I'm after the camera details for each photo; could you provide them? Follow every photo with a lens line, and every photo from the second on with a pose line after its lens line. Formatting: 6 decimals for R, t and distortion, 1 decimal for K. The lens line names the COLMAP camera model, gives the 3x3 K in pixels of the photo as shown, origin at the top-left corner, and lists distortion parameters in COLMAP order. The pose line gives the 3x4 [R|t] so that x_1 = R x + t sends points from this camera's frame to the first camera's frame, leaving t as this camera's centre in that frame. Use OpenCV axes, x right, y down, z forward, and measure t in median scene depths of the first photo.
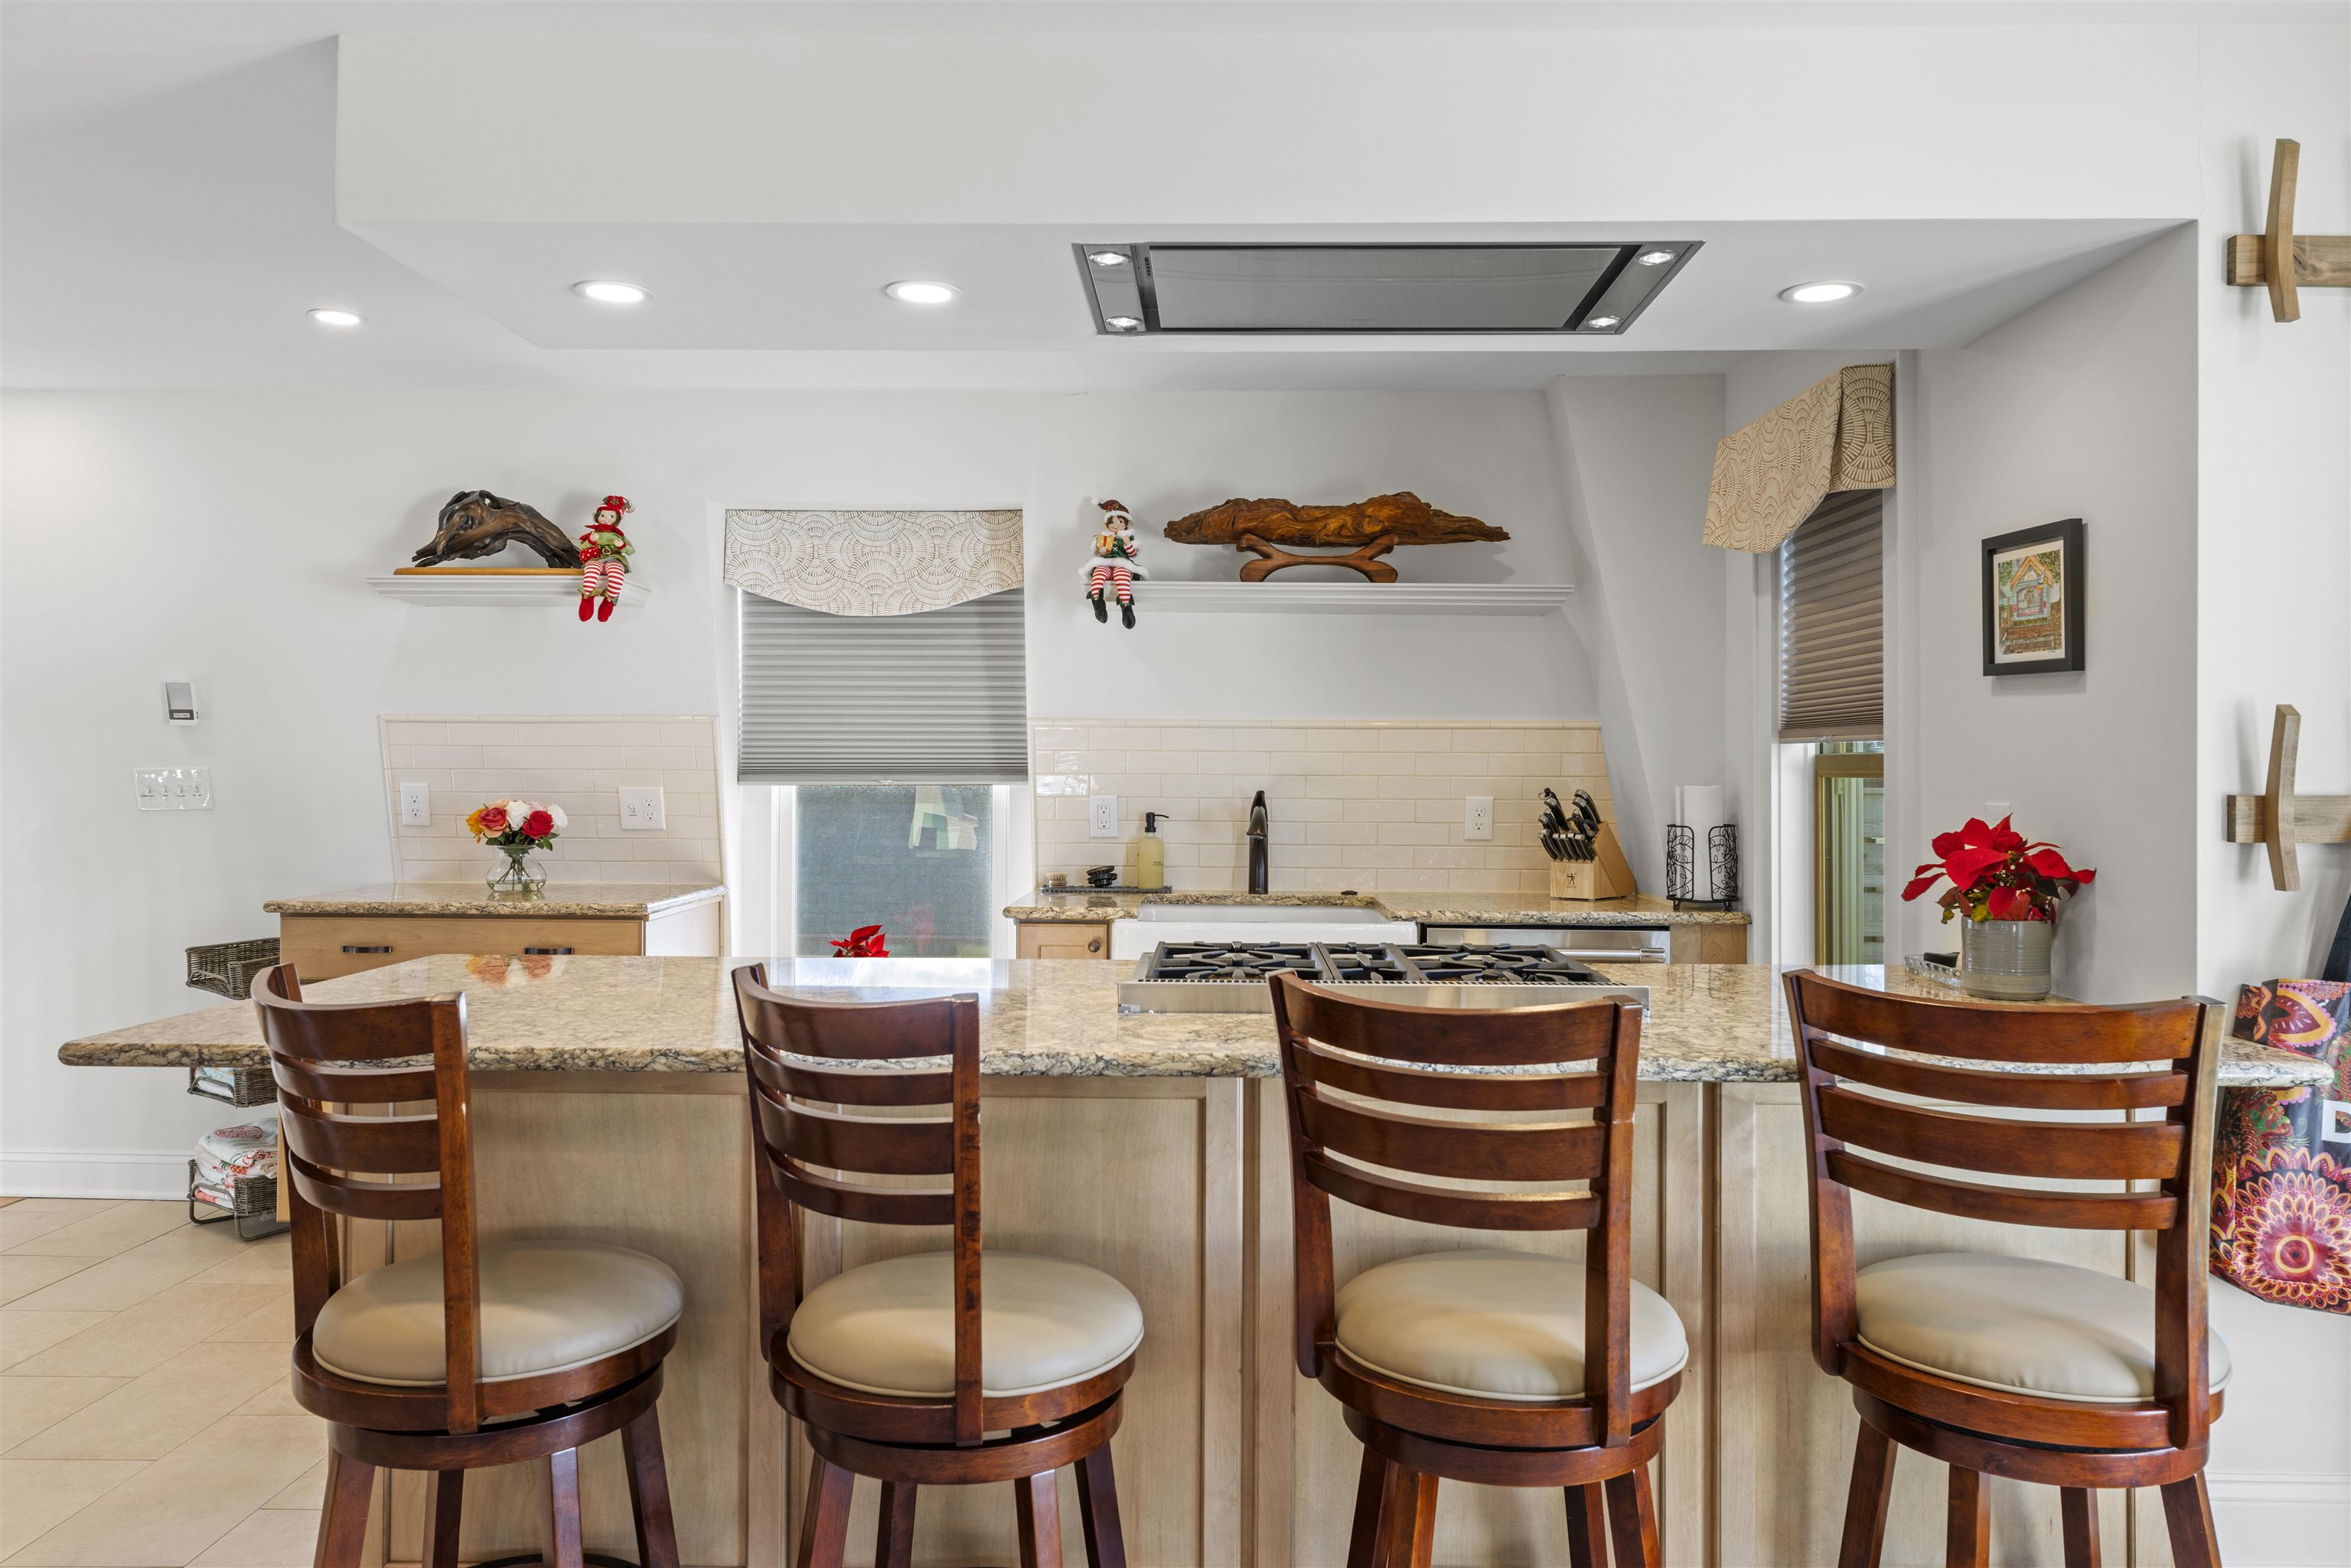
lens RADIAL K [[1664.3, 0, 1179.7], [0, 1664.3, 786.0], [0, 0, 1]] dist [0.007348, 0.003186]
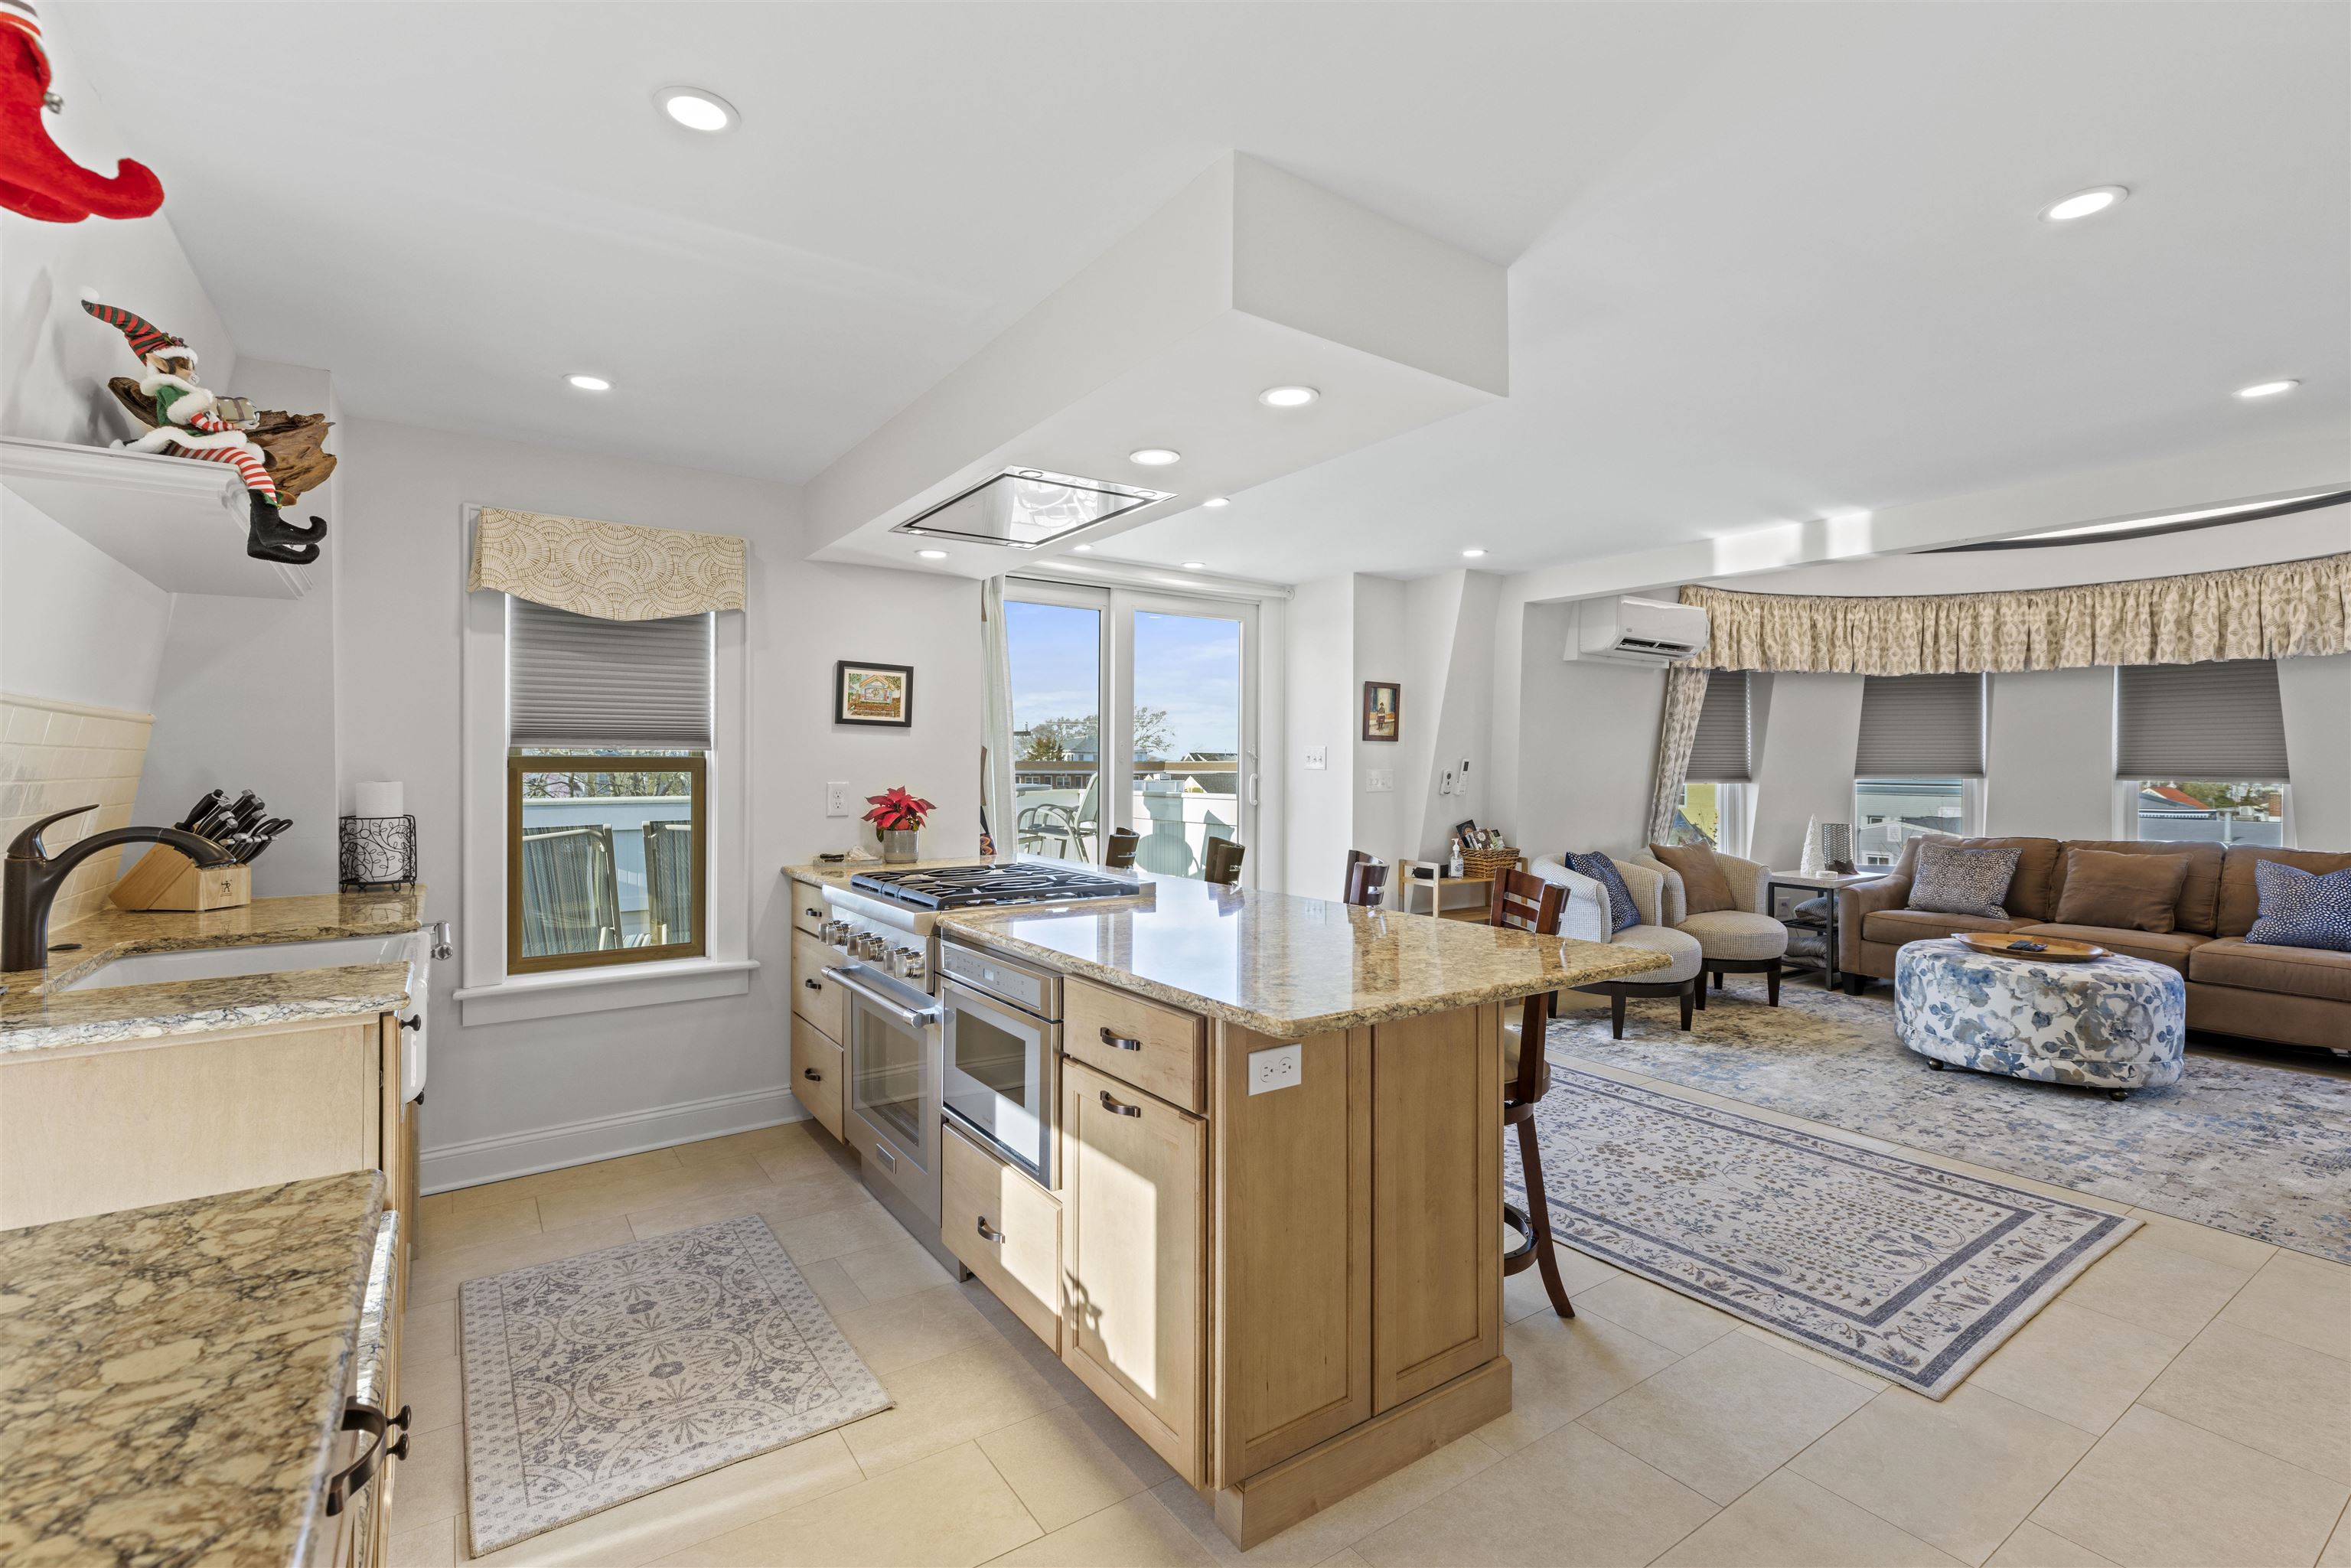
lens RADIAL K [[1060.6, 0, 1178.7], [0, 1060.6, 769.0], [0, 0, 1]] dist [0.007120, 0.000054]
pose [[-0.587439, -0.010558, 0.809199, -0.575818], [0.002832, 0.999882, 0.015102, -0.017436], [-0.809263, 0.011164, -0.587340, 0.944437]]
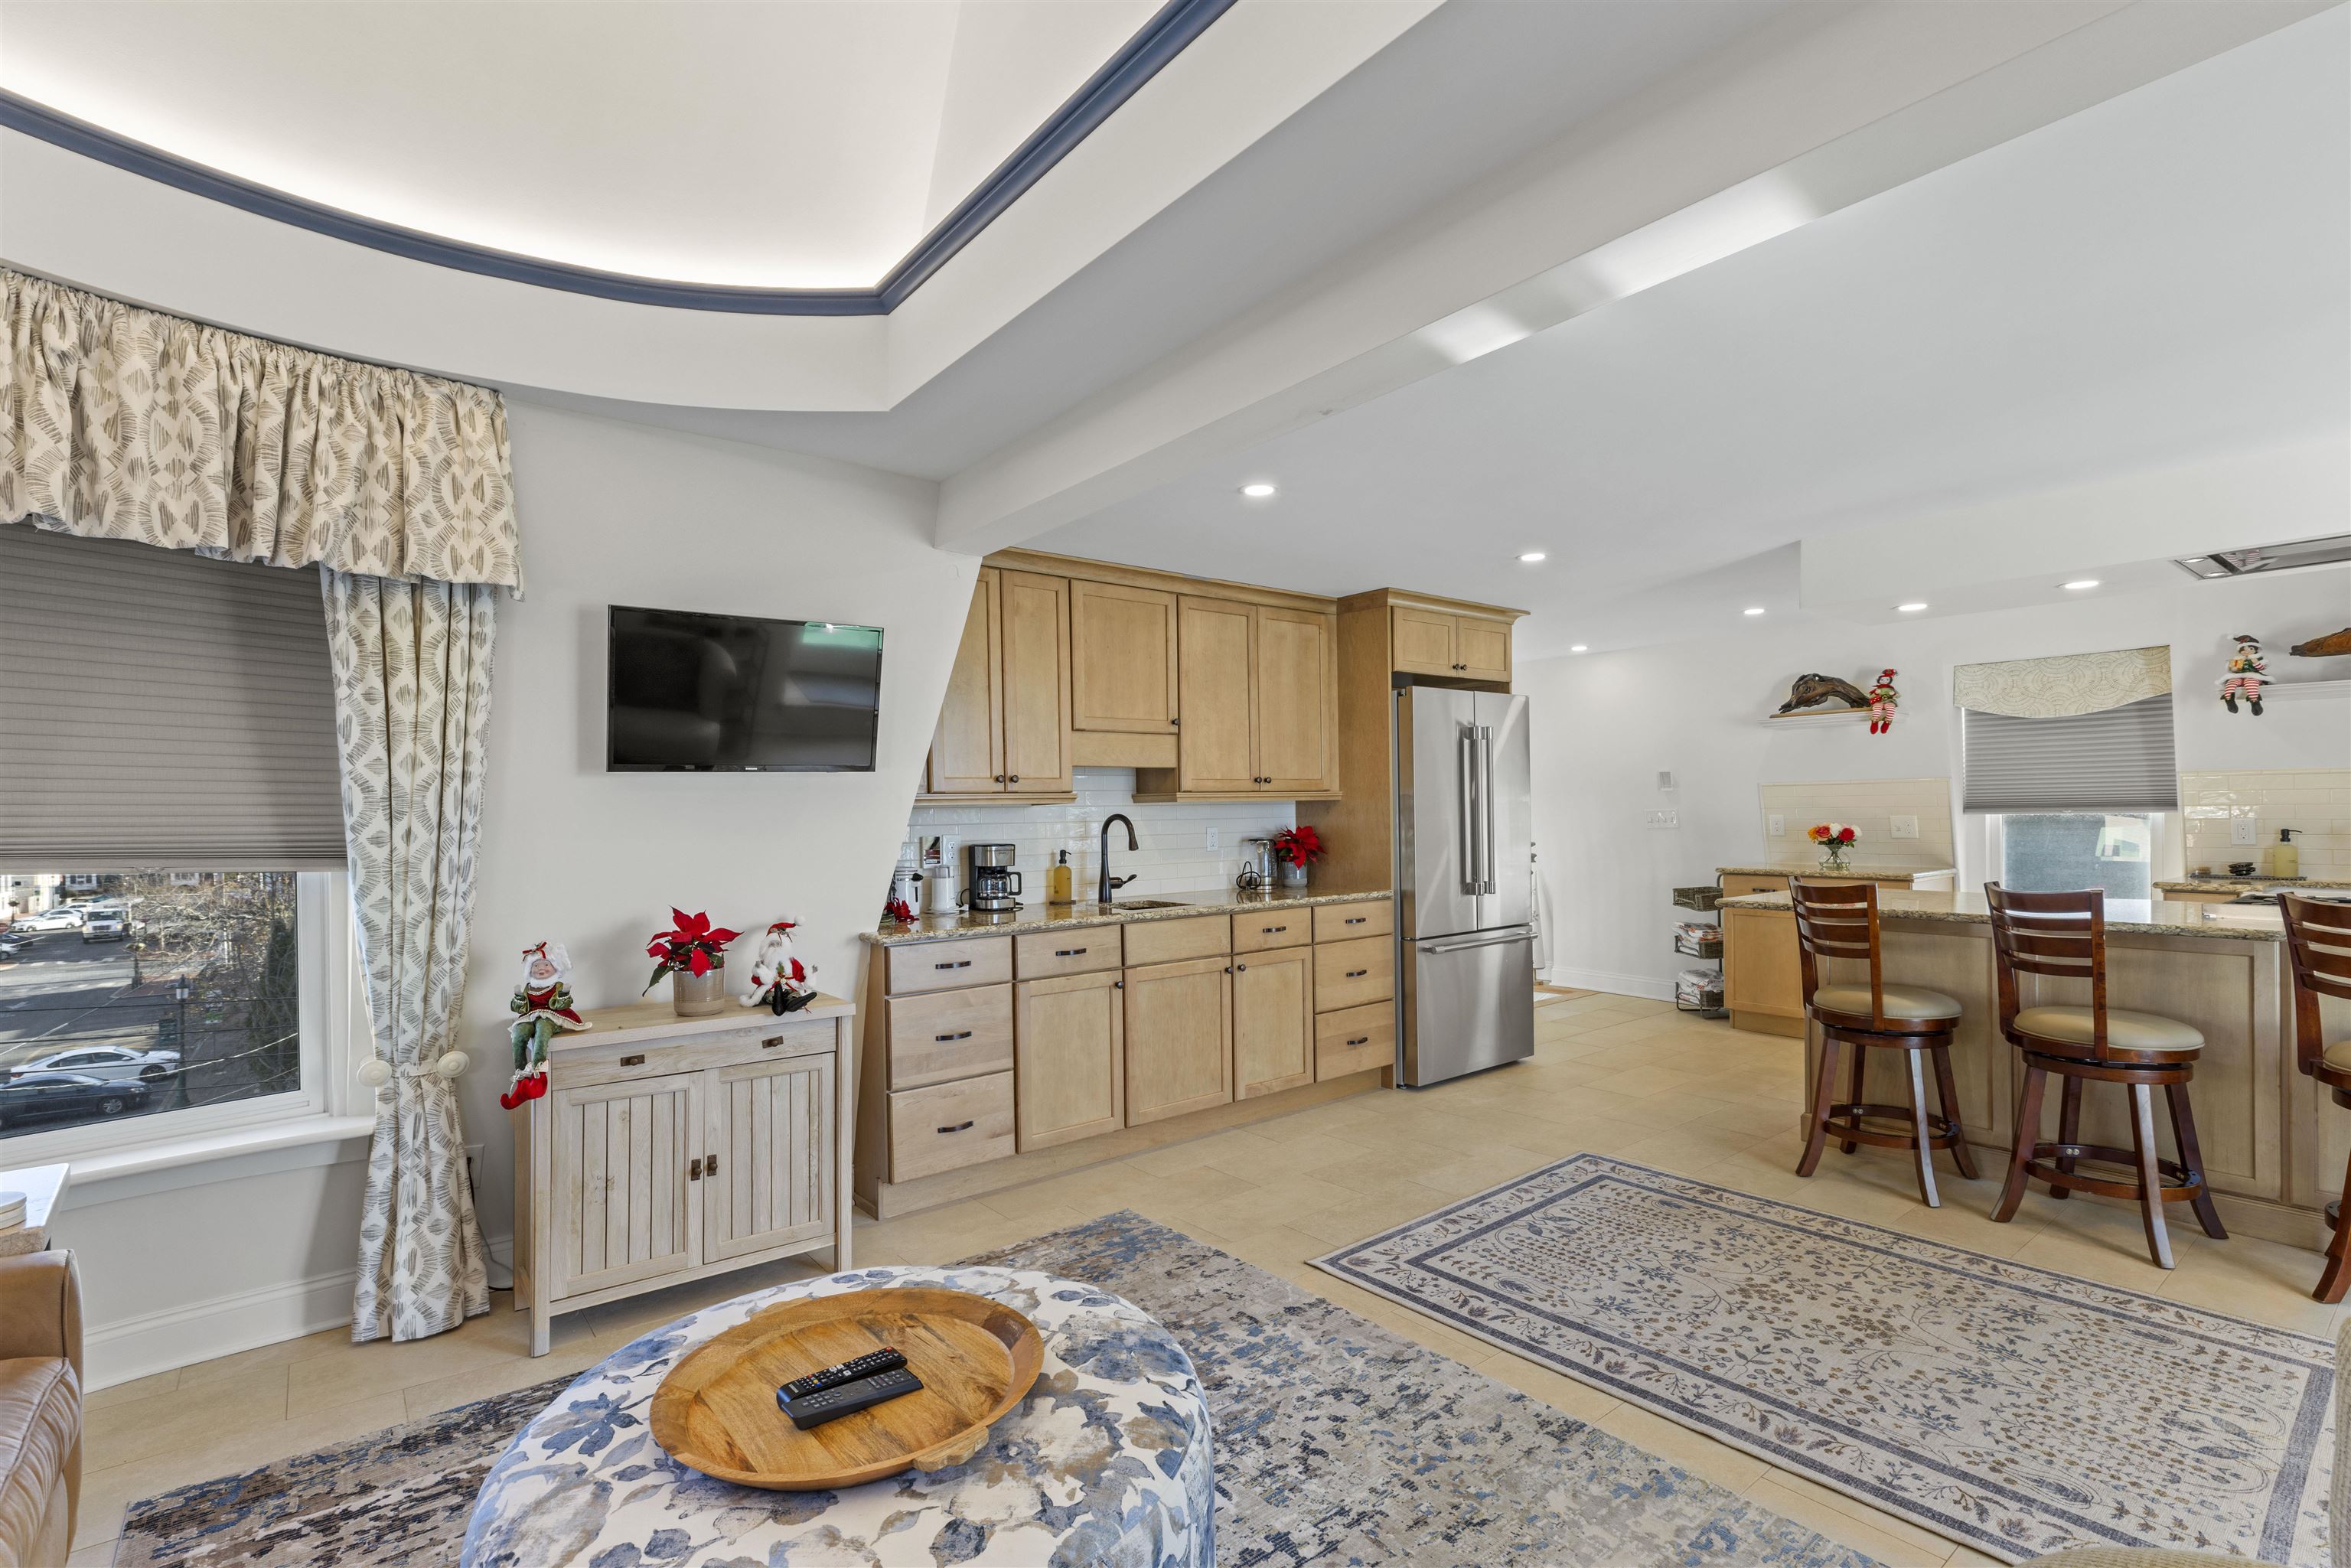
lens RADIAL K [[1060.6, 0, 1185.7], [0, 1060.6, 814.3], [0, 0, 1]] dist [0.007120, 0.000054]
pose [[0.642909, -0.010764, -0.765867, 0.093809], [0.006404, 0.999942, -0.008678, 0.004440], [0.765916, 0.000674, 0.642940, -0.467901]]
